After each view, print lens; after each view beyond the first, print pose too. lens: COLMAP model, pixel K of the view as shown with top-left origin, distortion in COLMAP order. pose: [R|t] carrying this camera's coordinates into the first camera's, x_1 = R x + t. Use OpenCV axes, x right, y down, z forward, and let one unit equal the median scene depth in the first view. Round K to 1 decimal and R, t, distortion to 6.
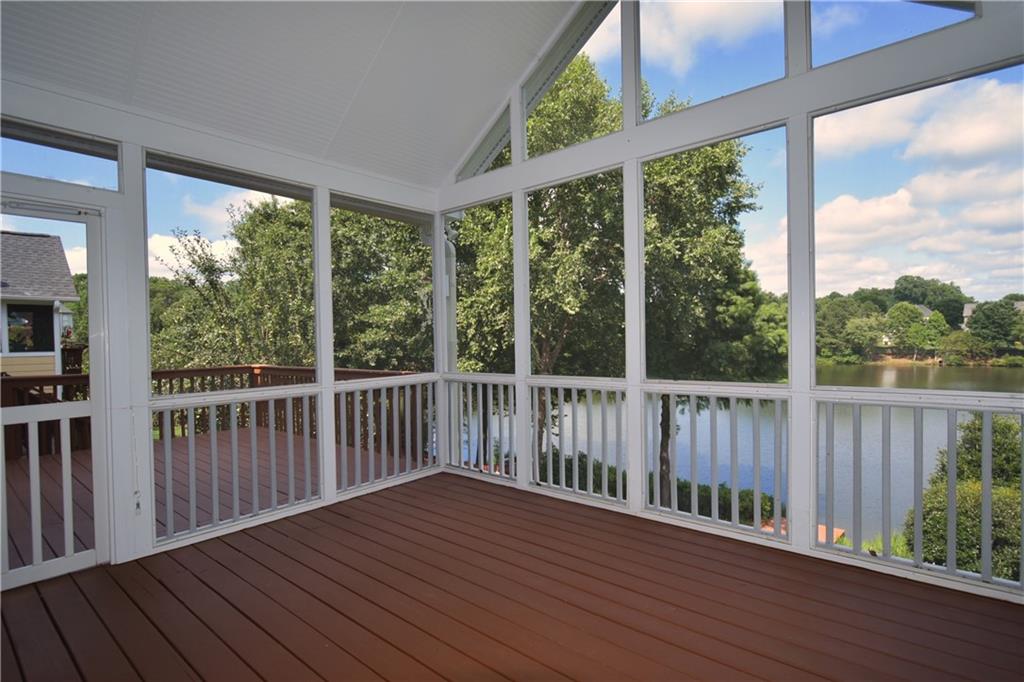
lens RADIAL K [[504.7, 0, 517.9], [0, 504.7, 341.8], [0, 0, 1]] dist [0.009335, -0.007452]
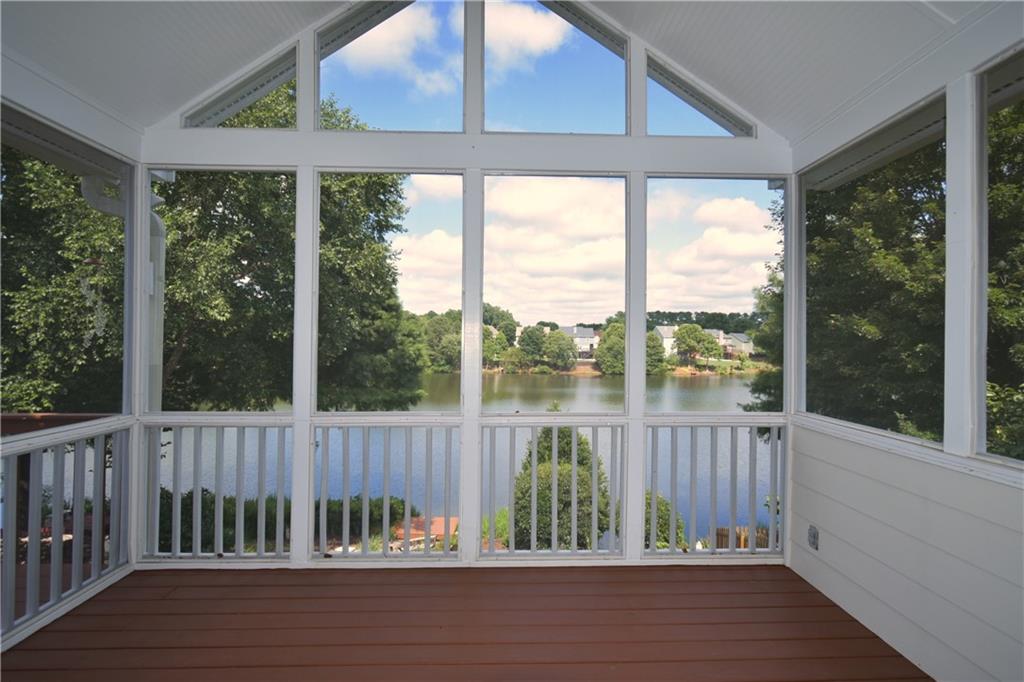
lens RADIAL K [[504.7, 0, 517.9], [0, 504.7, 341.8], [0, 0, 1]] dist [0.009335, -0.007452]
pose [[0.742492, 0.030074, 0.669180, -0.050177], [-0.017011, 0.999516, -0.026045, -0.004776], [-0.669639, 0.007955, 0.742644, 0.045129]]
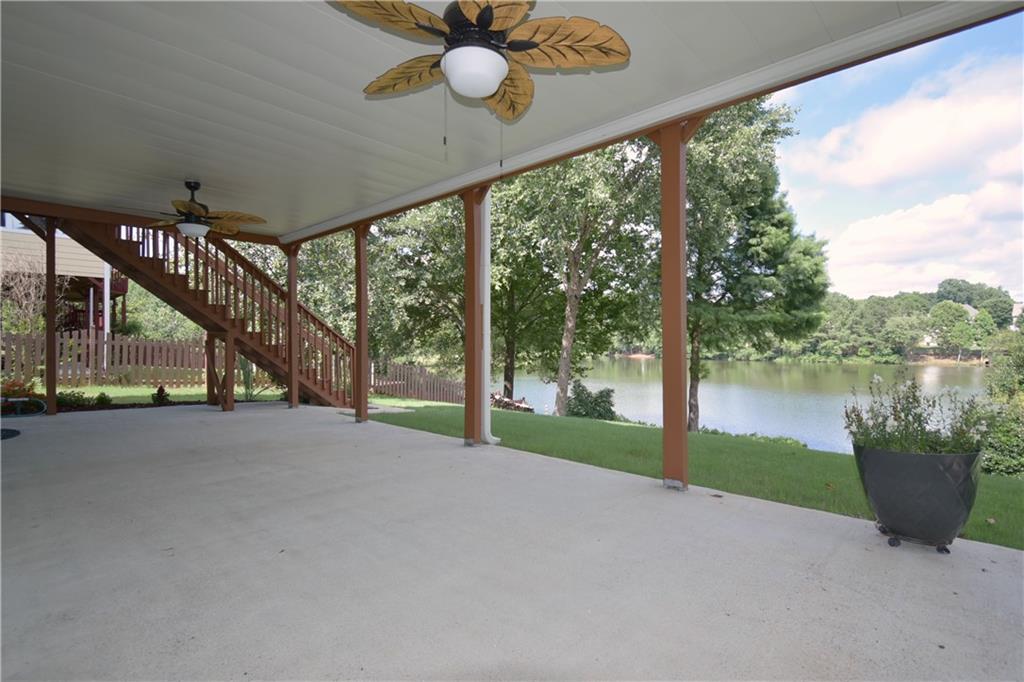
lens RADIAL K [[504.7, 0, 517.9], [0, 504.7, 341.8], [0, 0, 1]] dist [0.009335, -0.007452]
pose [[0.998541, 0.014931, -0.051891, -0.001315], [-0.015432, 0.999838, -0.009268, 0.146224], [0.051744, 0.010055, 0.998610, 0.001626]]
